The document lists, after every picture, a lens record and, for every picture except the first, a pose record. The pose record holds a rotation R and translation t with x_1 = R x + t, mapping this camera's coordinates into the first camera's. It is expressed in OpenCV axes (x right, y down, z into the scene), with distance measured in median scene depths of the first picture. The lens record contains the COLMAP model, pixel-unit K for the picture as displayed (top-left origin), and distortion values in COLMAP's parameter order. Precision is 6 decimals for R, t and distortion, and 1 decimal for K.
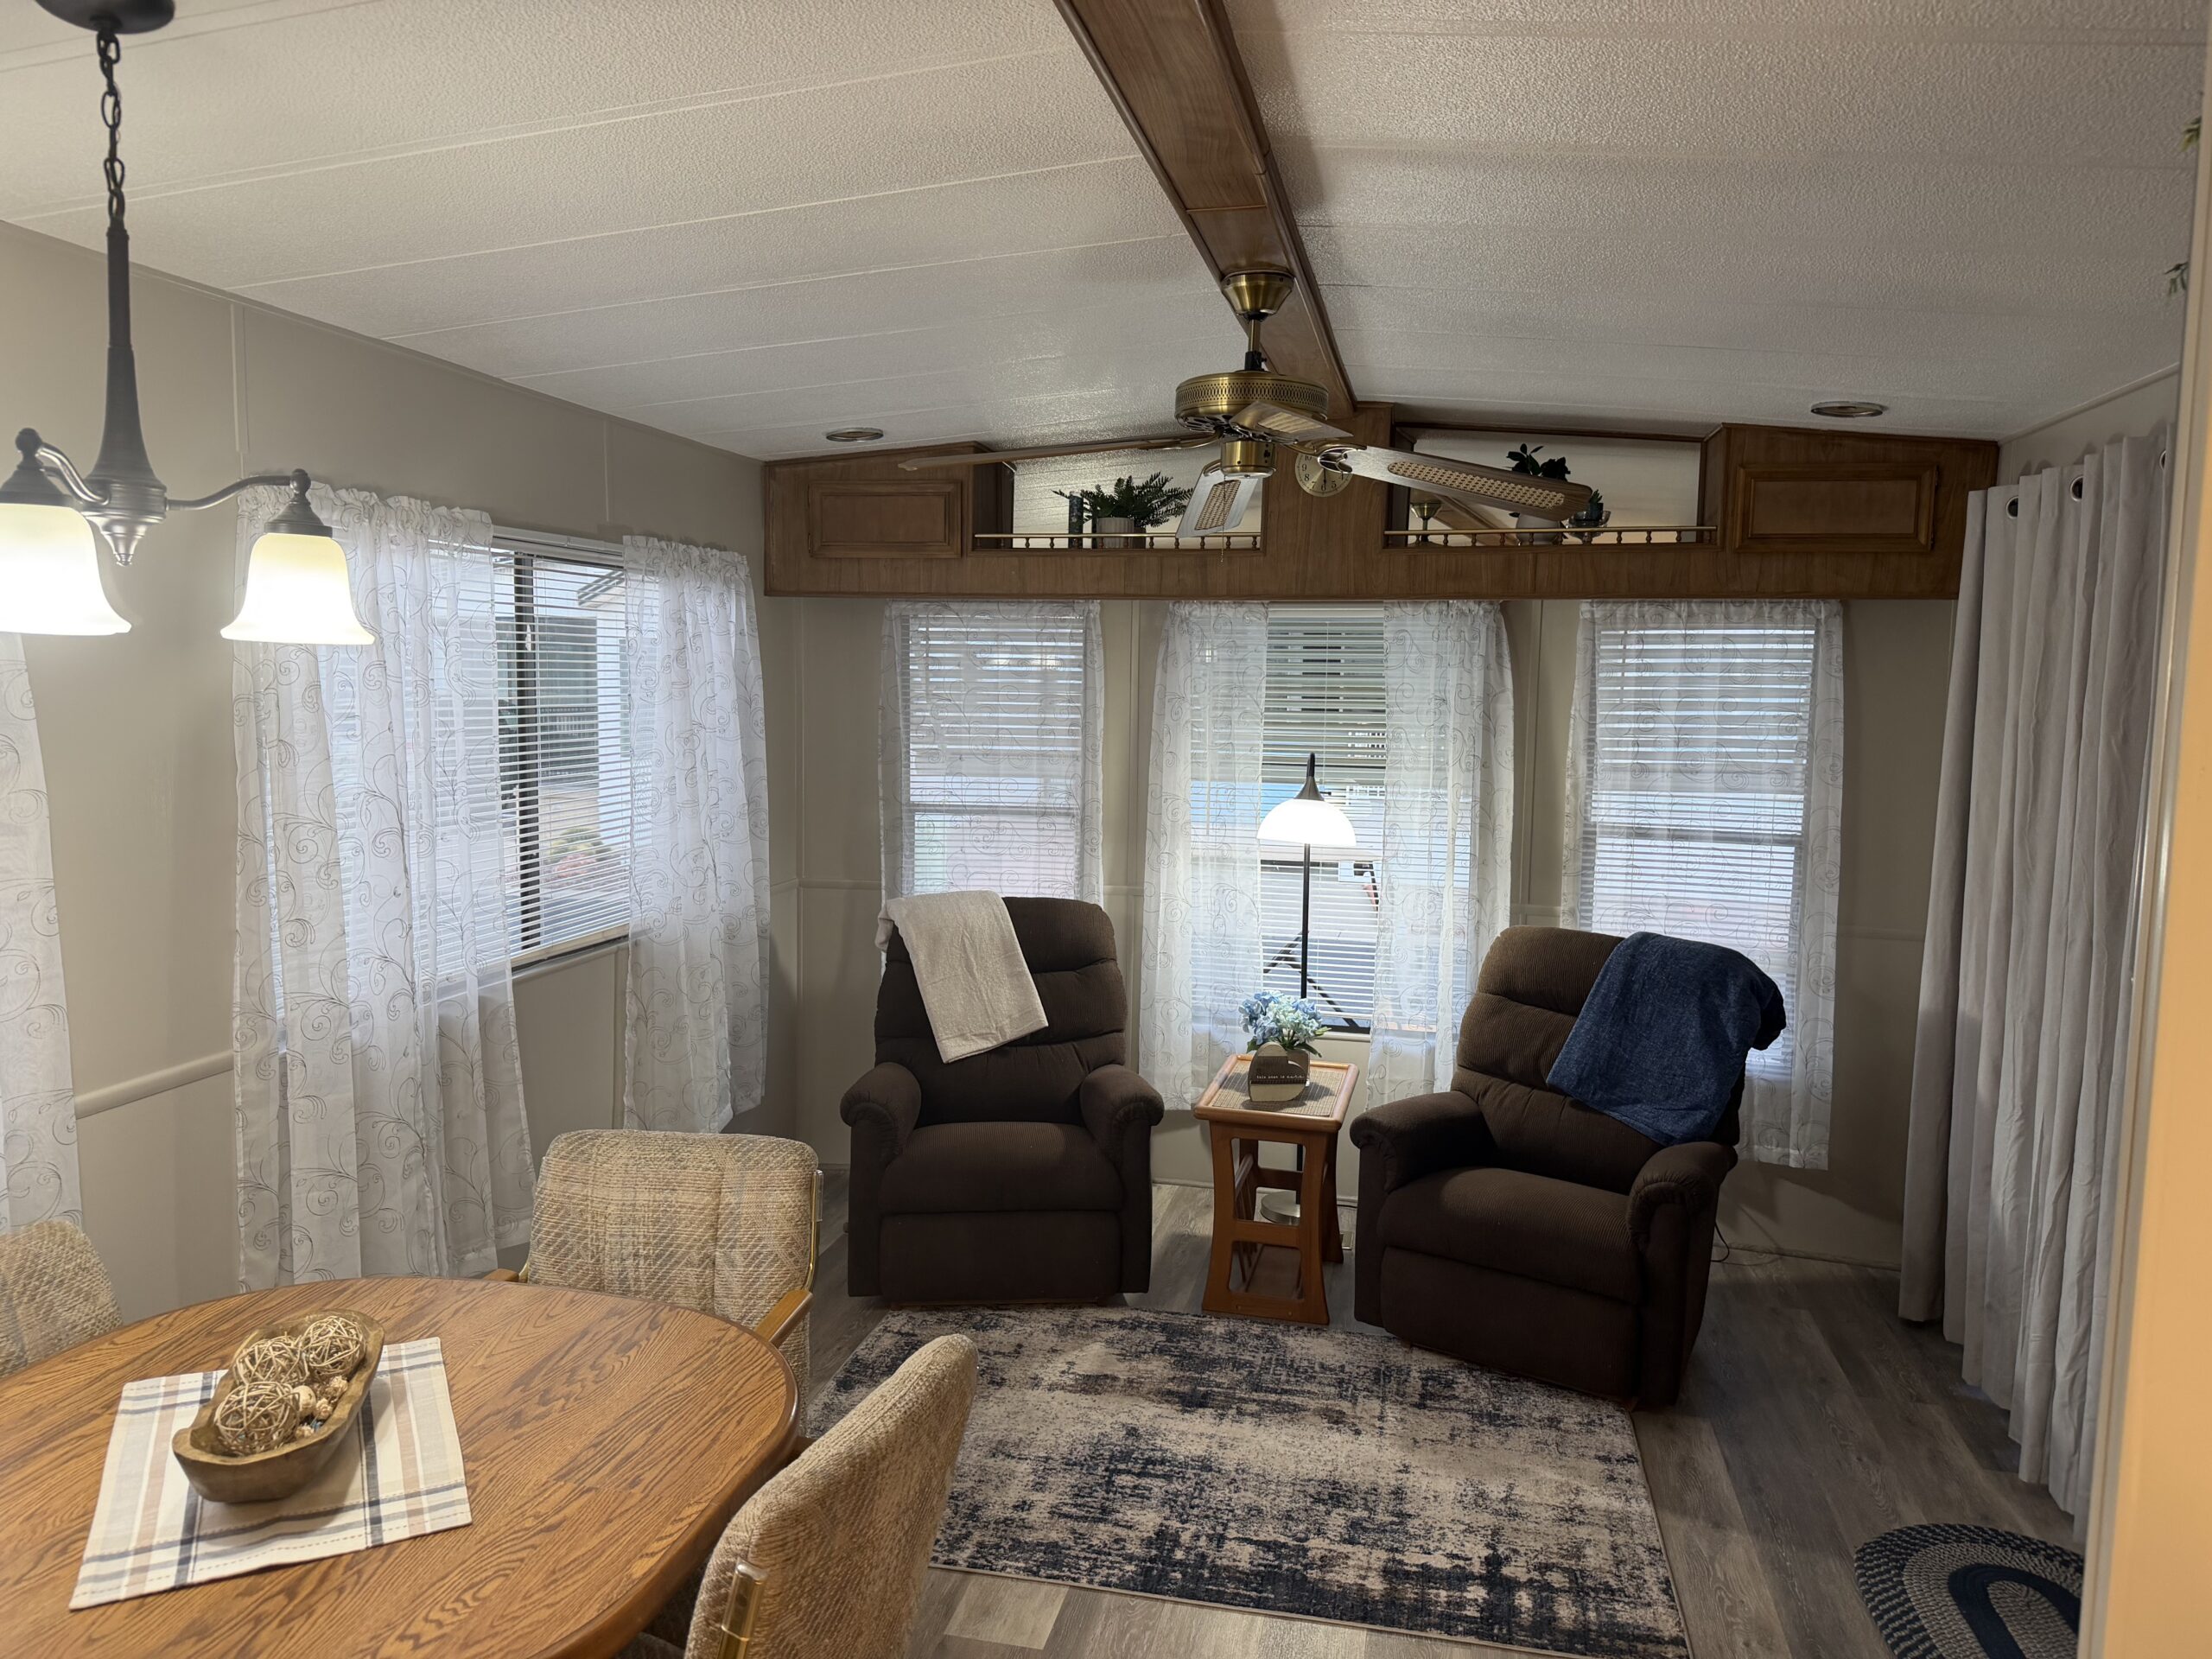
lens RADIAL K [[1562.3, 0, 1103.5], [0, 1562.3, 832.9], [0, 0, 1]] dist [0.033085, -0.044075]
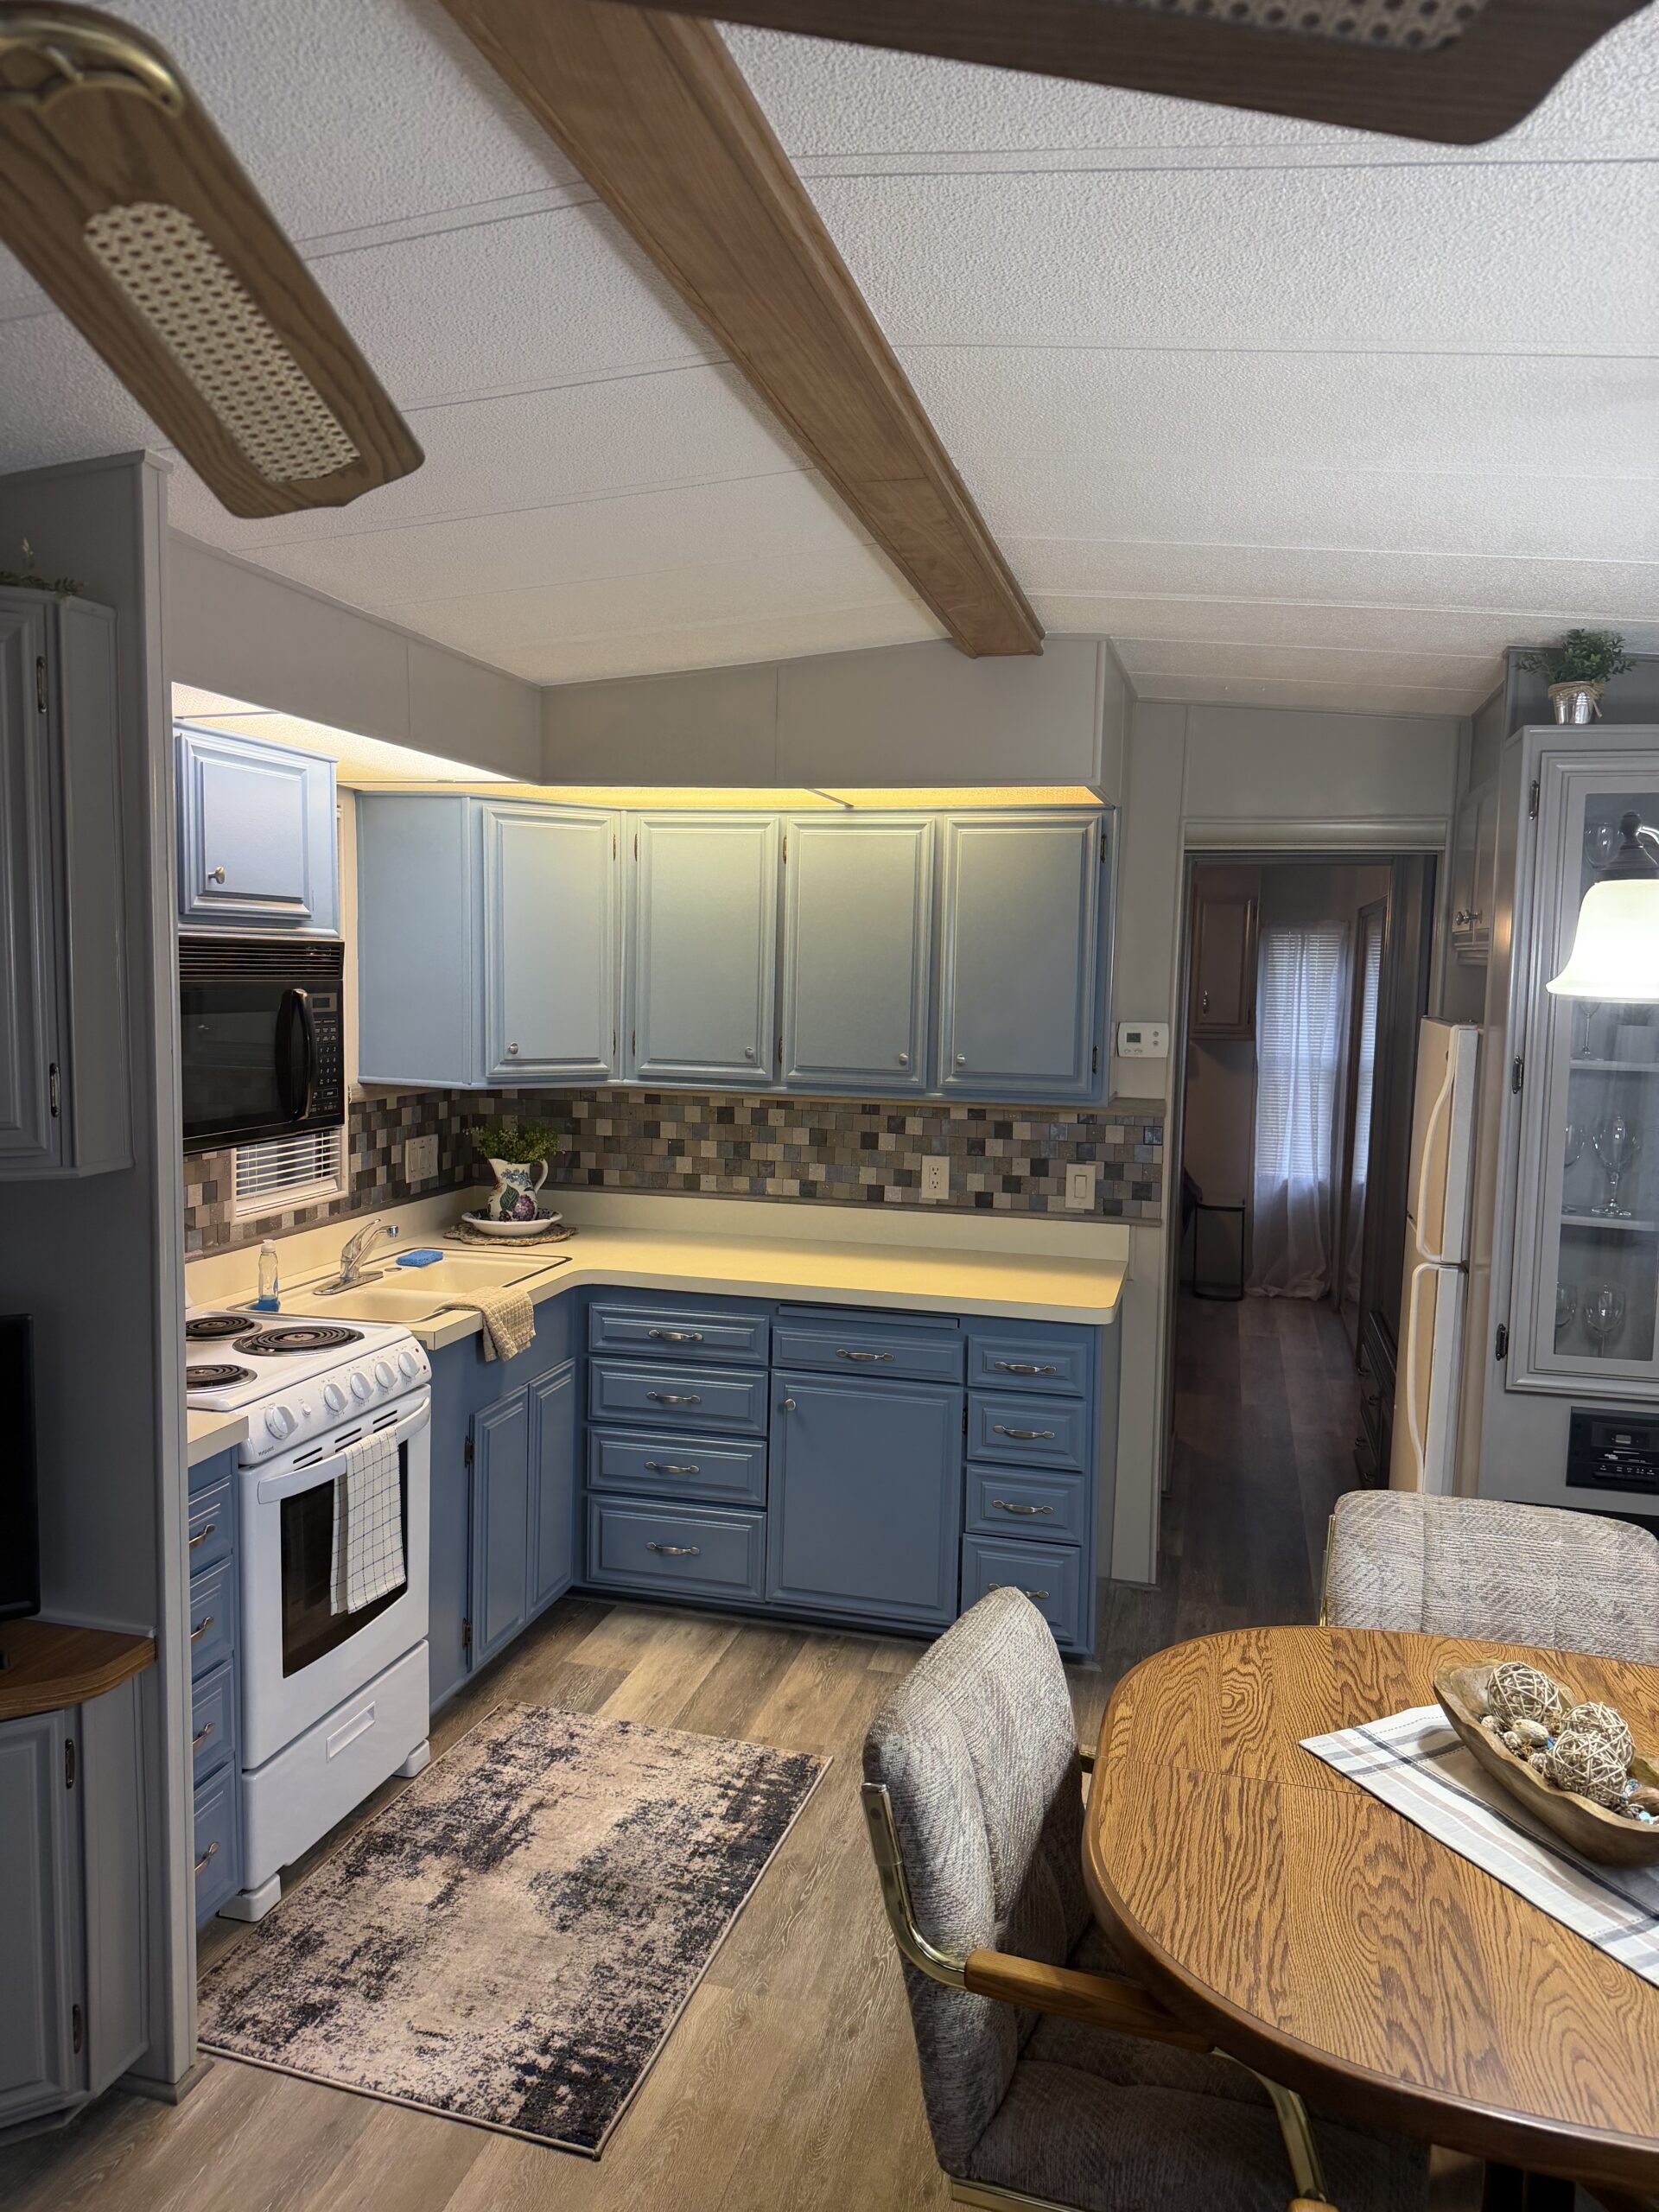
lens RADIAL K [[1562.3, 0, 835.0], [0, 1562.3, 1109.3], [0, 0, 1]] dist [0.033085, -0.044075]
pose [[-0.999051, -0.029777, 0.031786, -0.080976], [-0.023134, 0.981123, 0.191998, -0.232662], [-0.036903, 0.191080, -0.980880, 2.025965]]
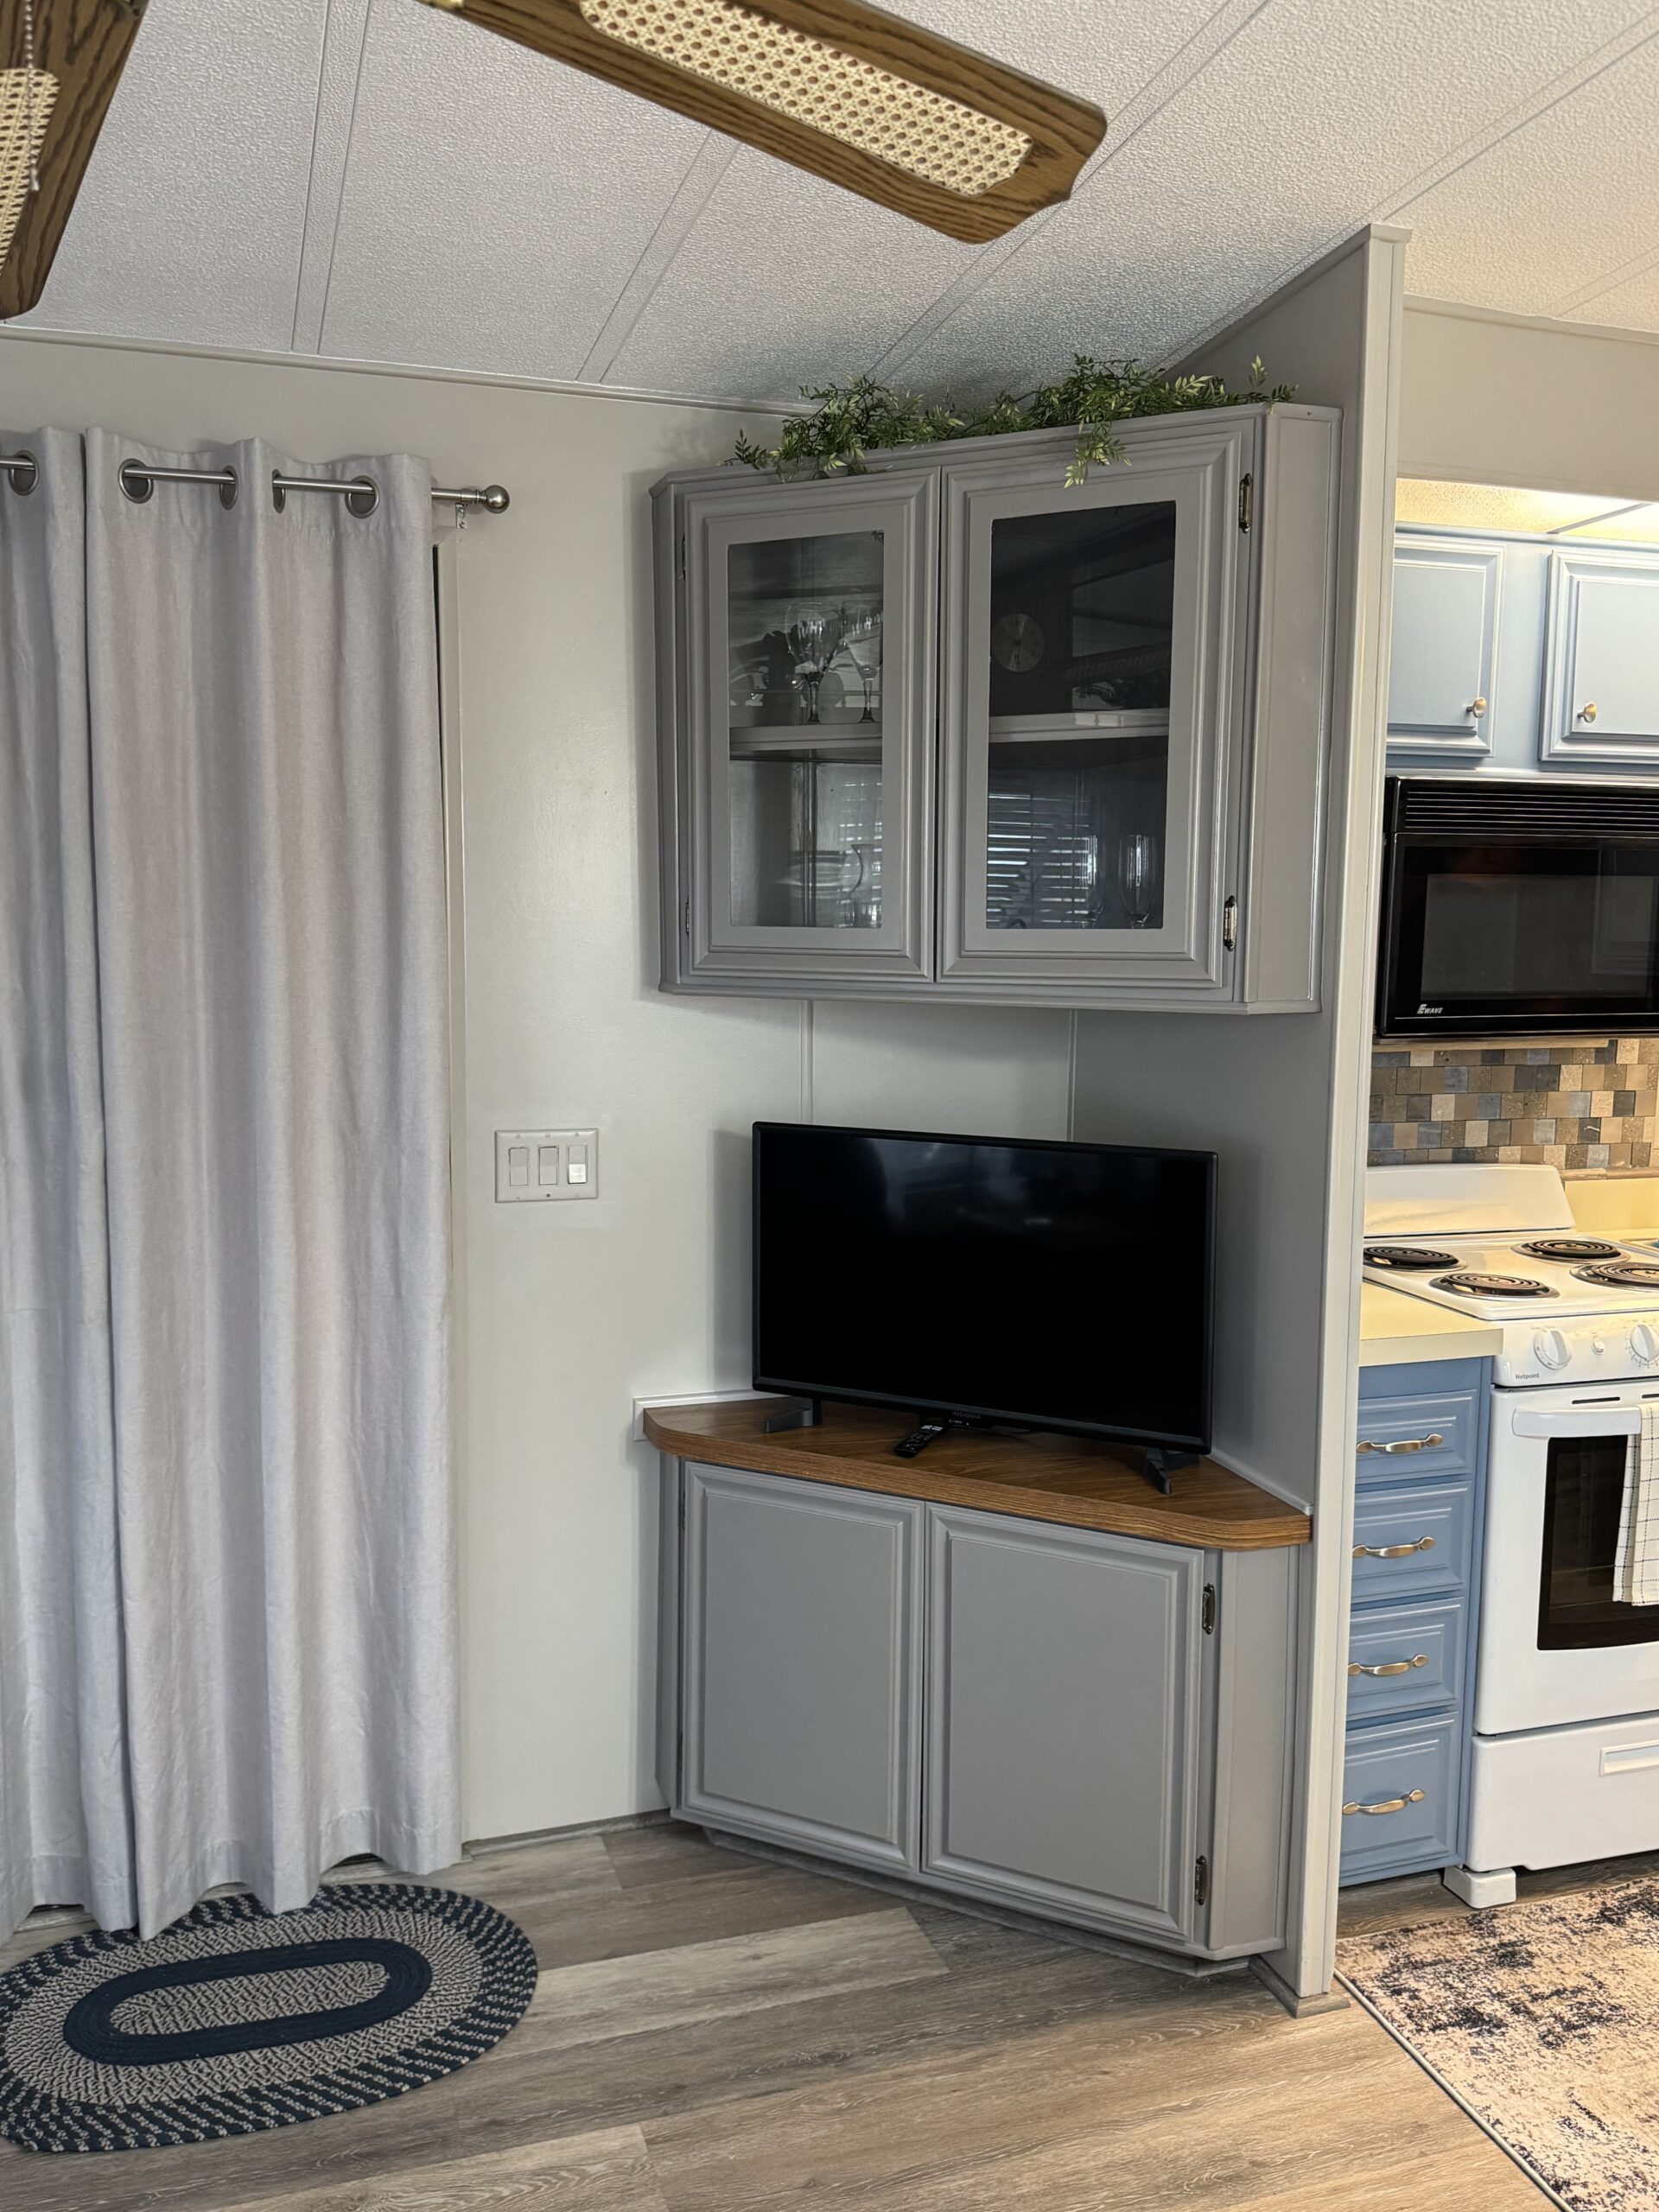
lens RADIAL K [[1818.1, 0, 820.3], [0, 1818.1, 1117.5], [0, 0, 1]] dist [0.064885, -0.075949]
pose [[-0.517600, -0.111396, 0.848340, -0.475754], [0.075624, 0.981652, 0.175042, -0.120754], [-0.852274, 0.154757, -0.499679, 1.839312]]
